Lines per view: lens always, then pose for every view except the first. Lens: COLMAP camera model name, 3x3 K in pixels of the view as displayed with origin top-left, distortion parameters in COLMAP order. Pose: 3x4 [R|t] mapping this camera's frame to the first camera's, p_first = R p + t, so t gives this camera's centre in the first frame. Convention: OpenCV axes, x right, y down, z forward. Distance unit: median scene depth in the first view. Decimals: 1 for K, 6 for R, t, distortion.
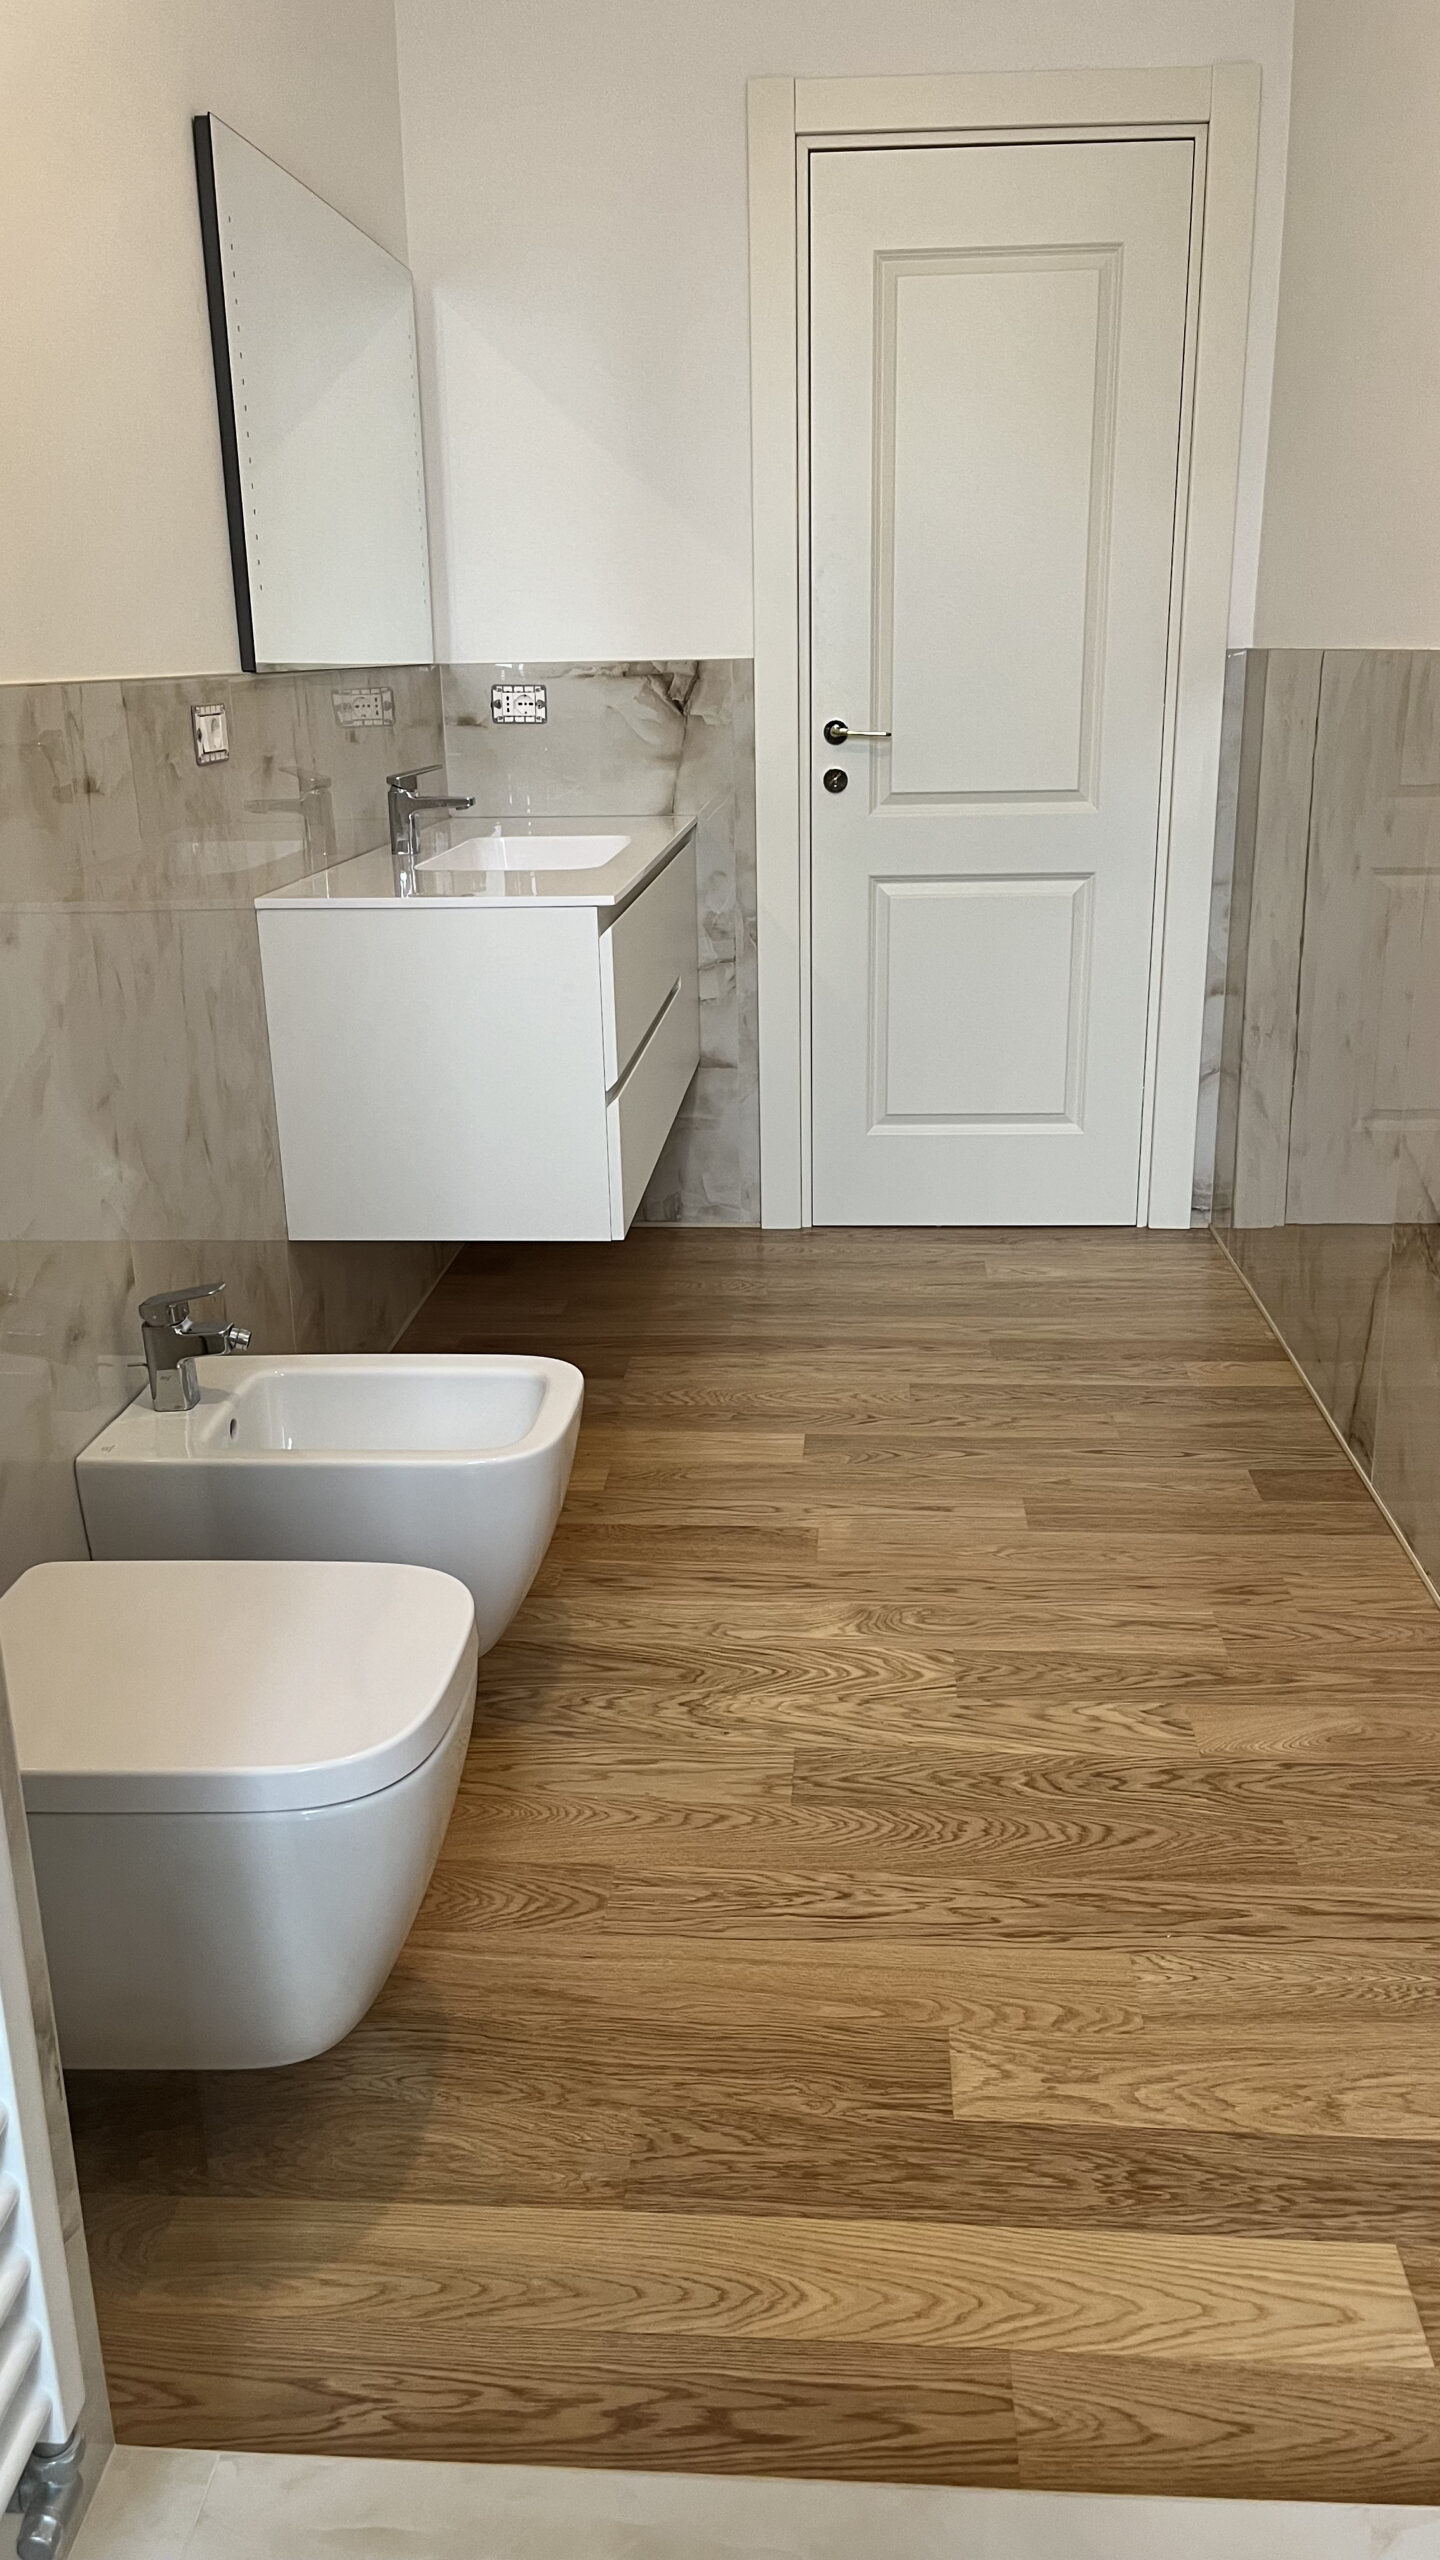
lens RADIAL K [[1940.4, 0, 720.2], [0, 1940.4, 1304.7], [0, 0, 1]] dist [0.044657, -0.045875]
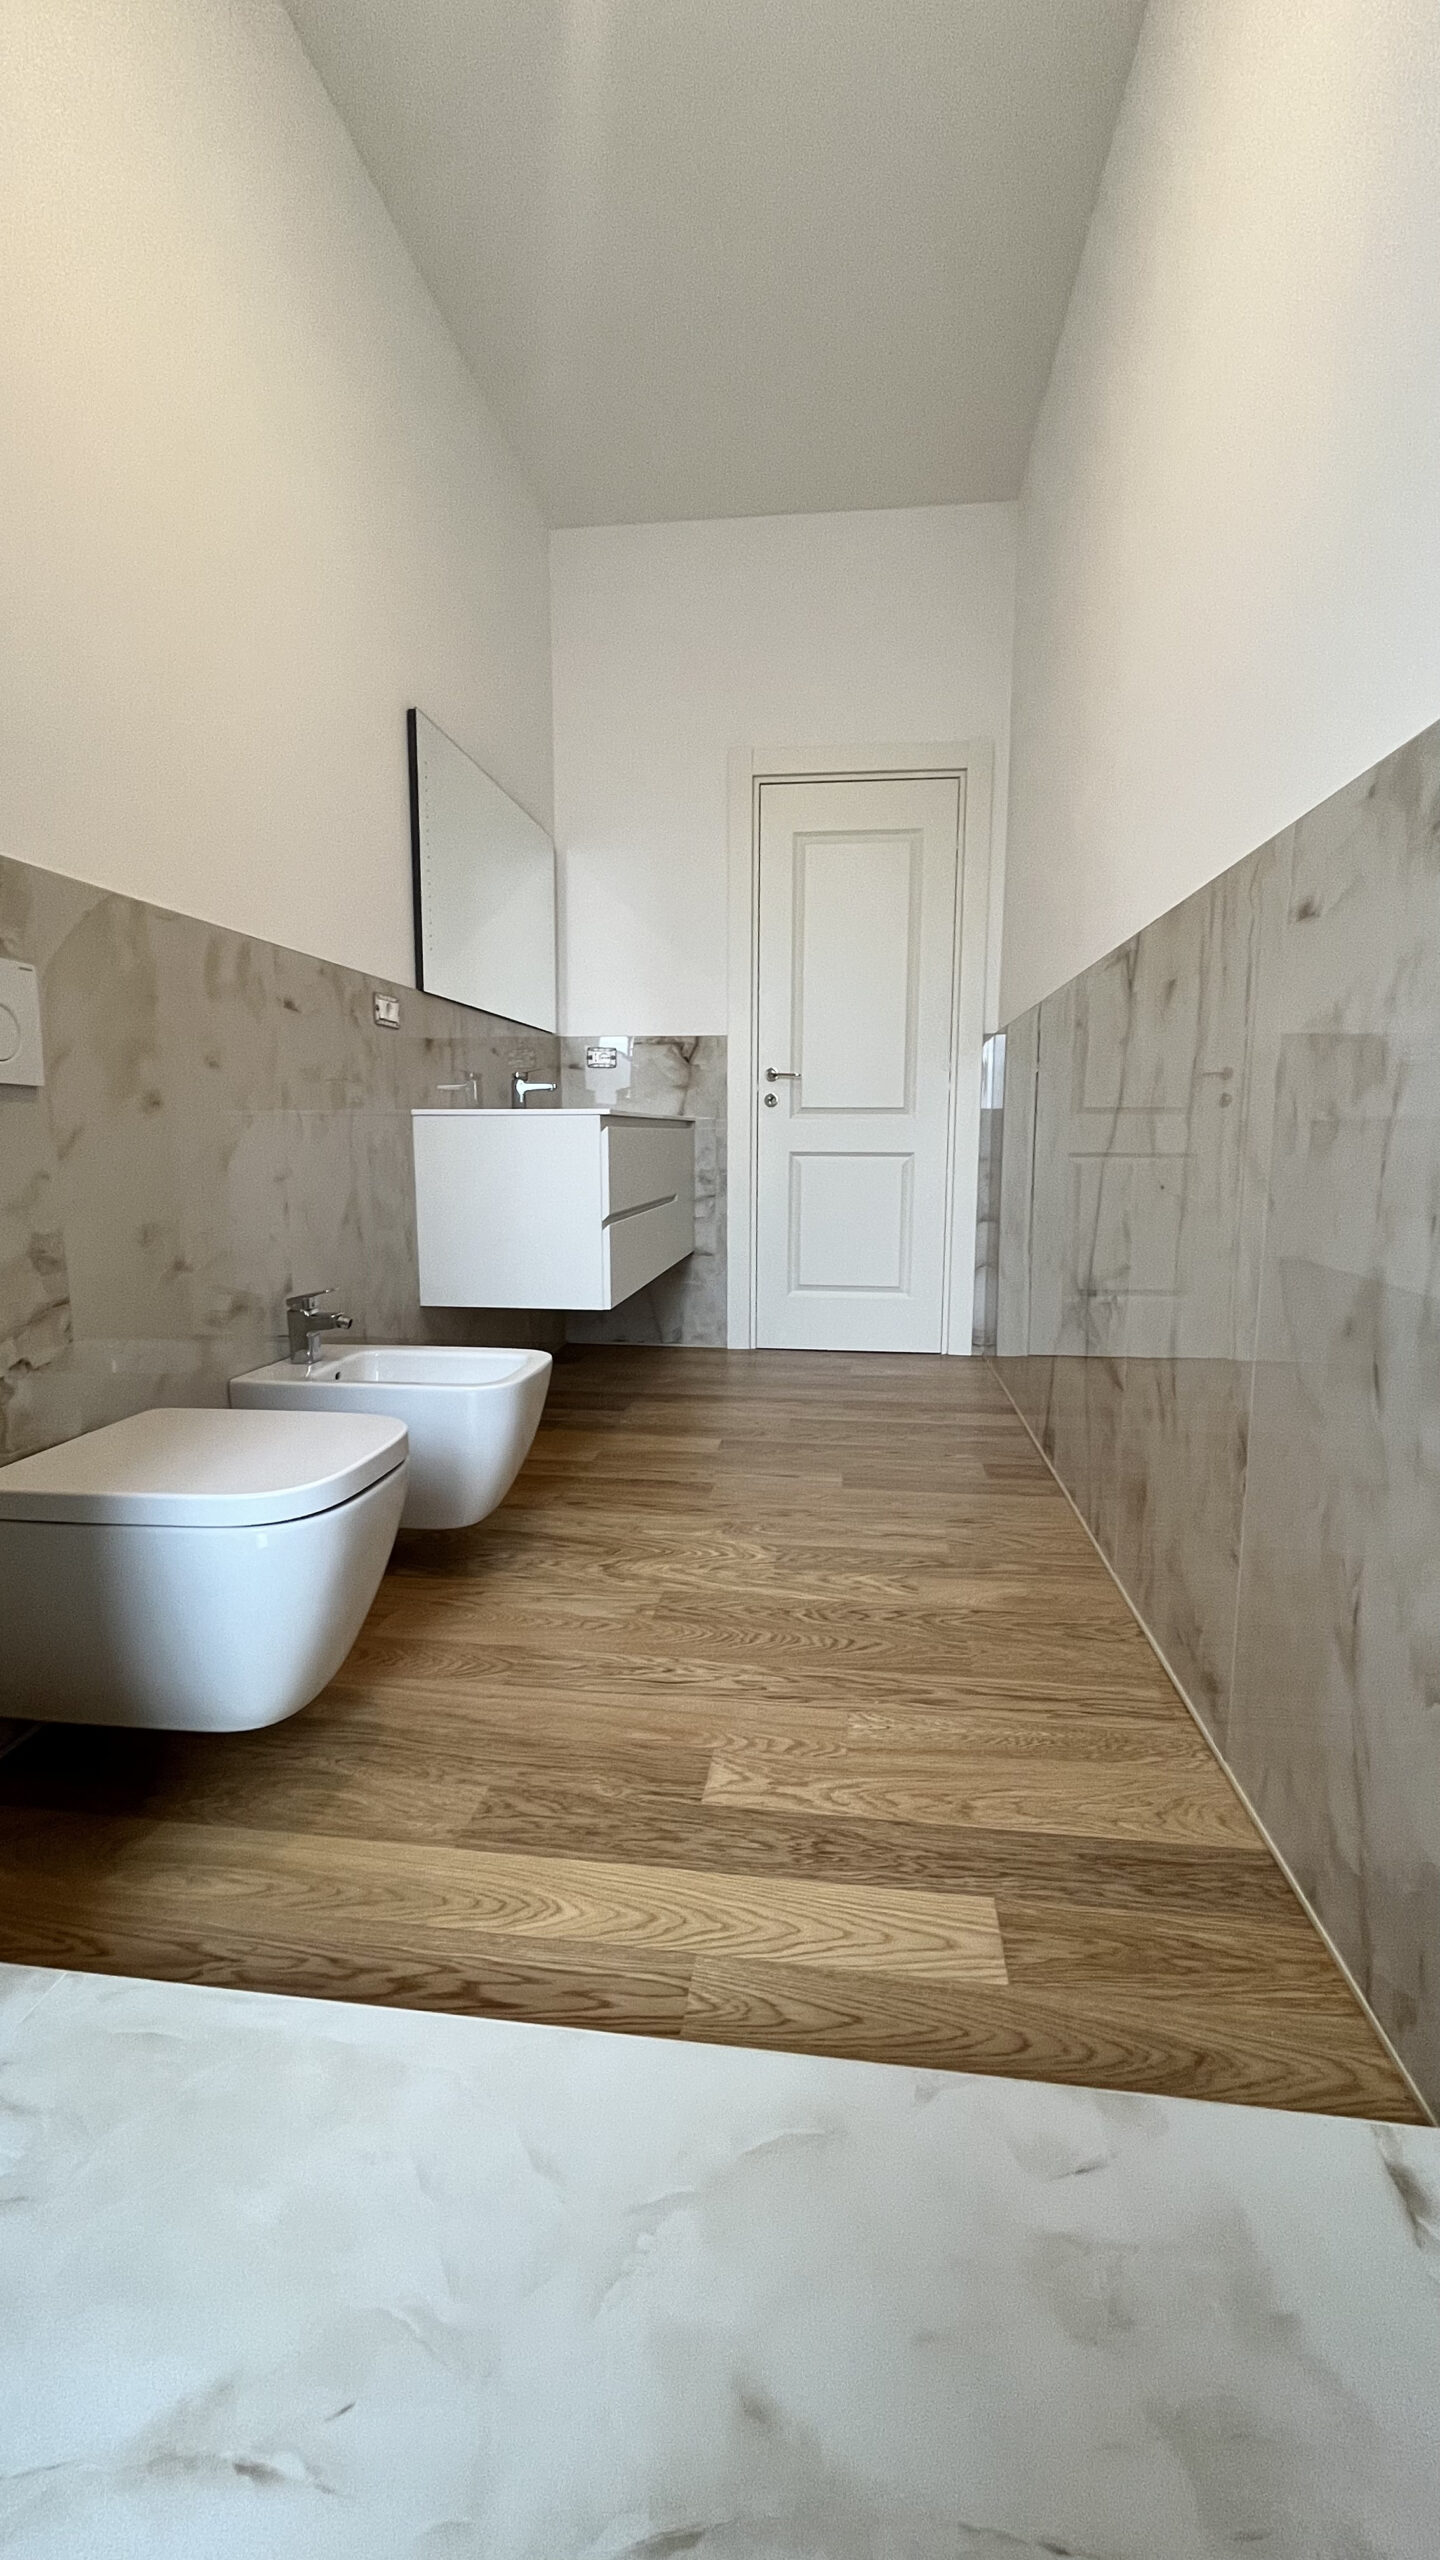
lens RADIAL K [[1031.0, 0, 726.6], [0, 1031.0, 1274.3], [0, 0, 1]] dist [-0.013922, -0.000286]
pose [[0.998487, 0.028454, -0.047044, 0.129284], [-0.036622, 0.982416, -0.183077, 0.135394], [0.041008, 0.184523, 0.981972, 0.144718]]
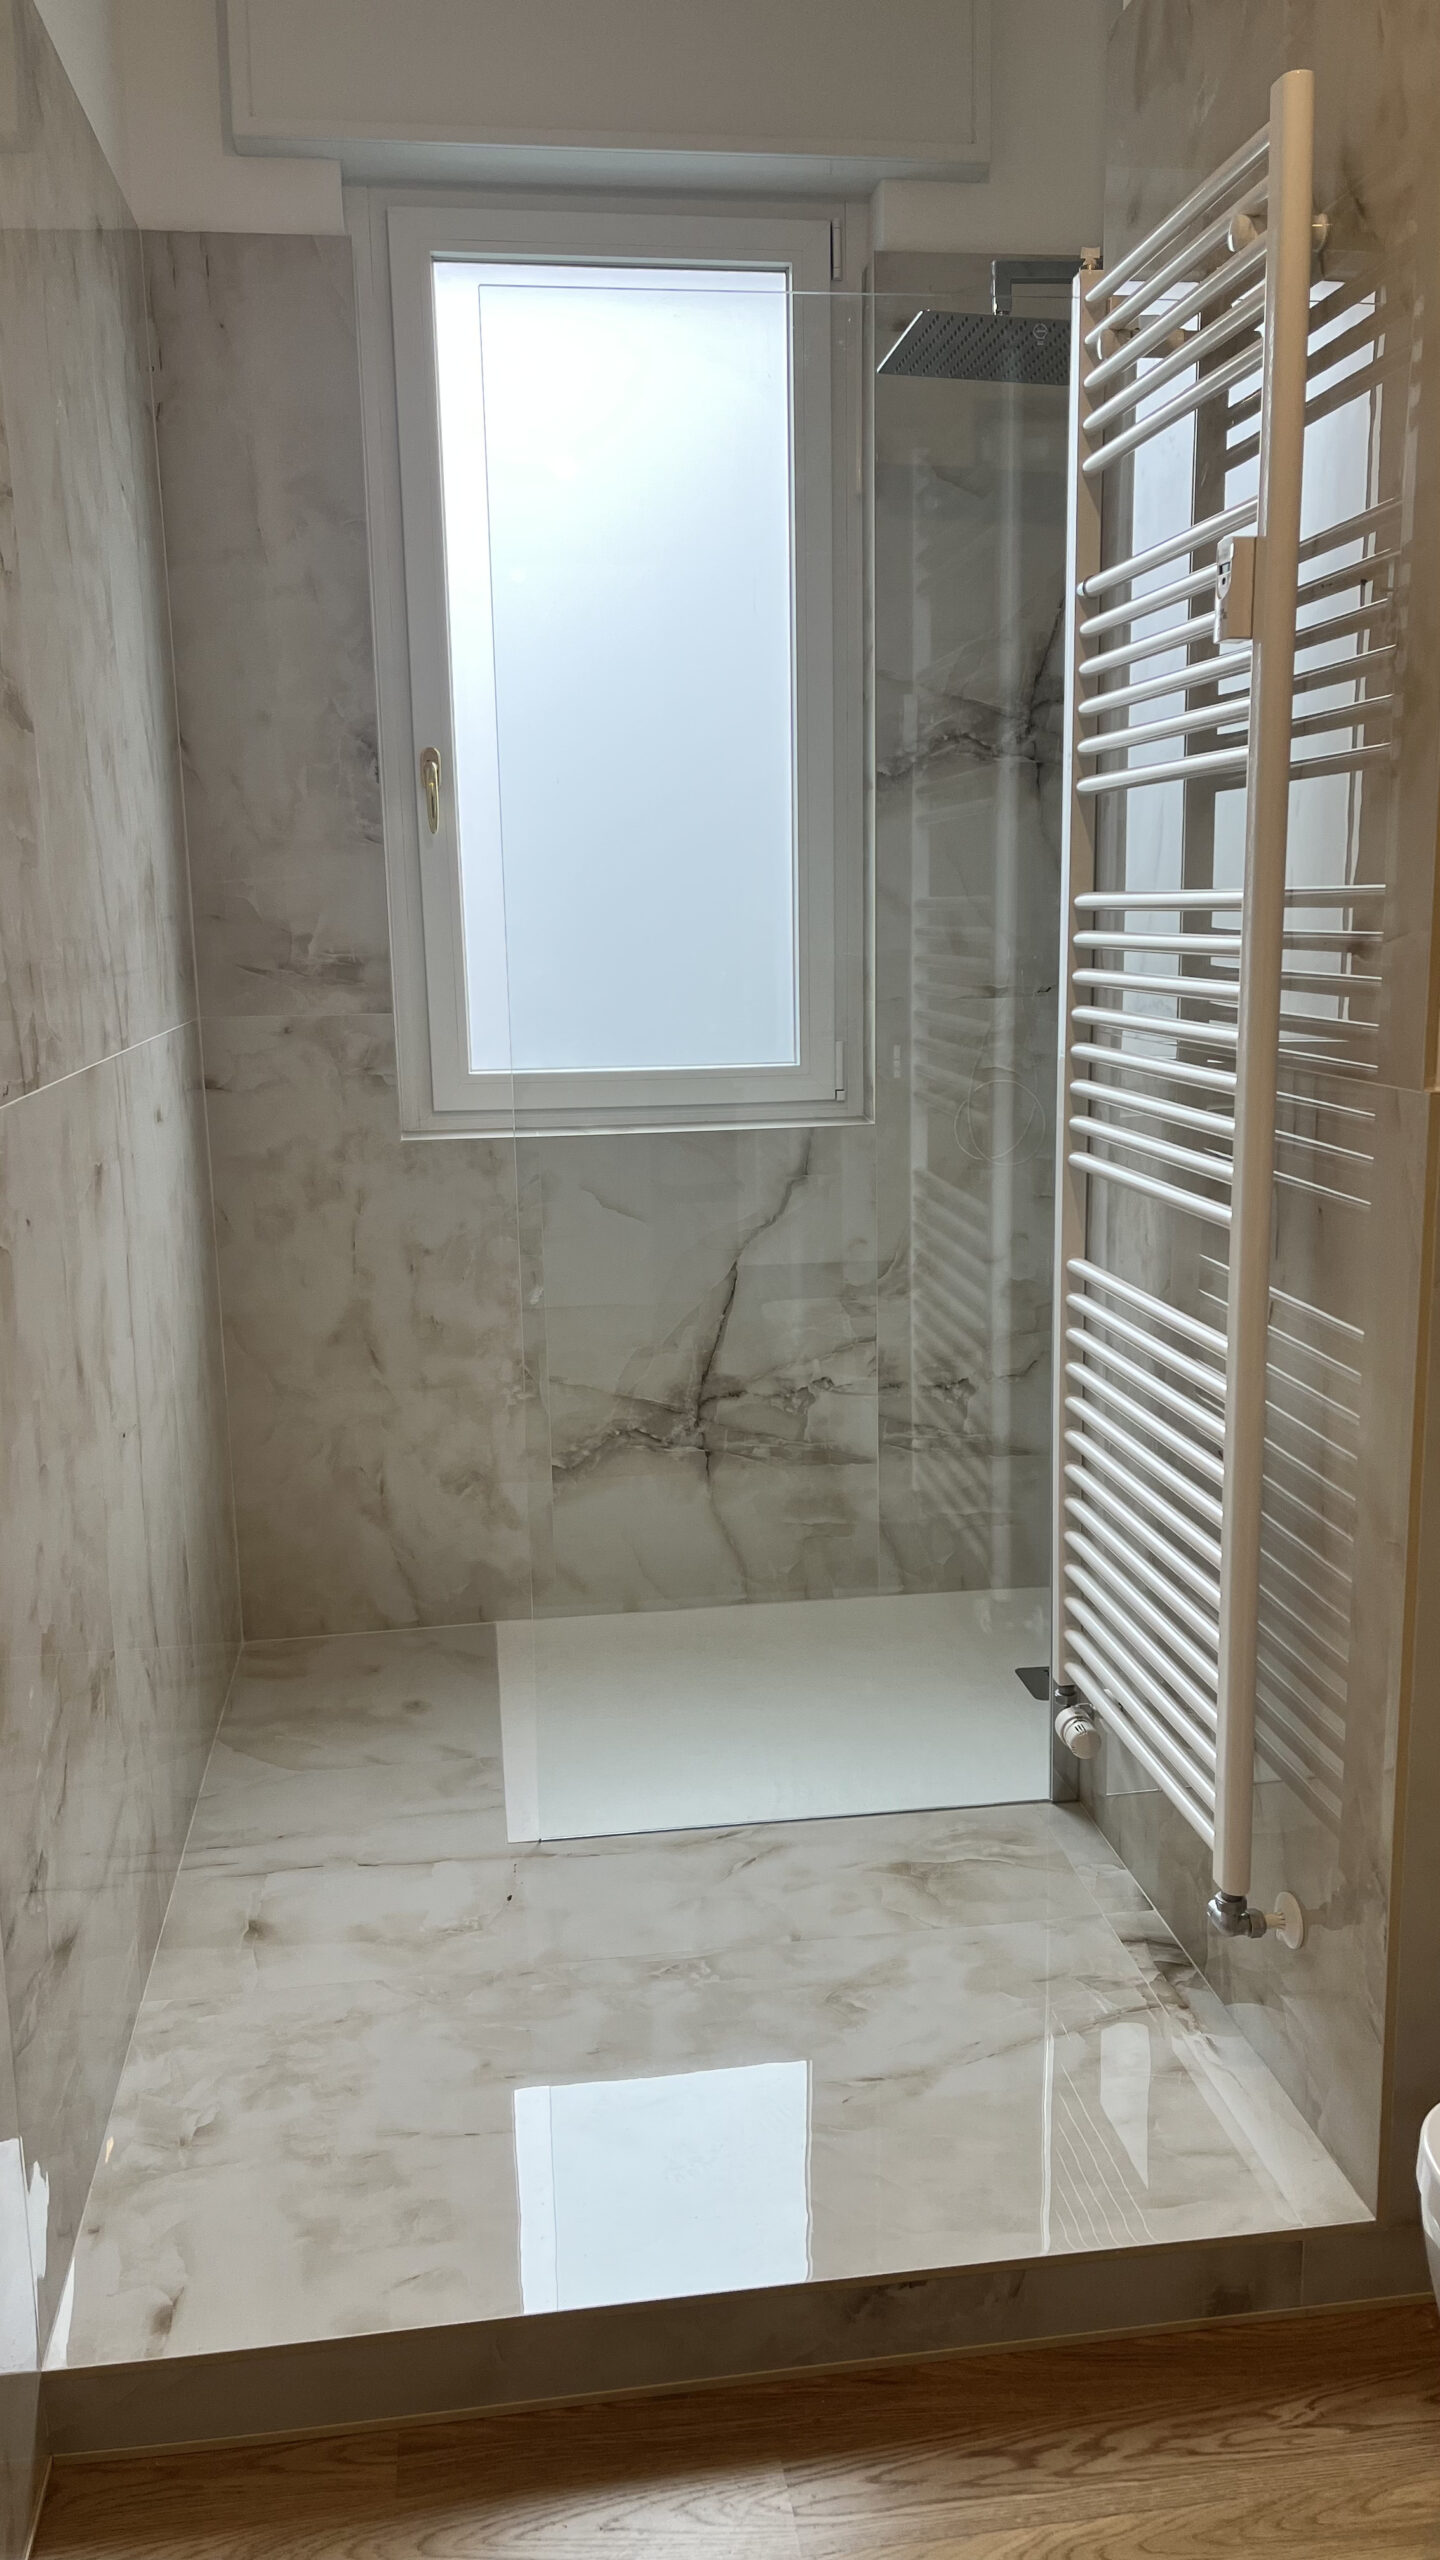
lens RADIAL K [[1954.9, 0, 720.0], [0, 1954.9, 1280.0], [0, 0, 1]] dist [0.078704, -0.106412]
pose [[-0.976766, 0.075720, -0.200485, 0.249635], [-0.032174, 0.873087, 0.486501, -0.445509], [0.211879, 0.481648, -0.850366, 1.094127]]
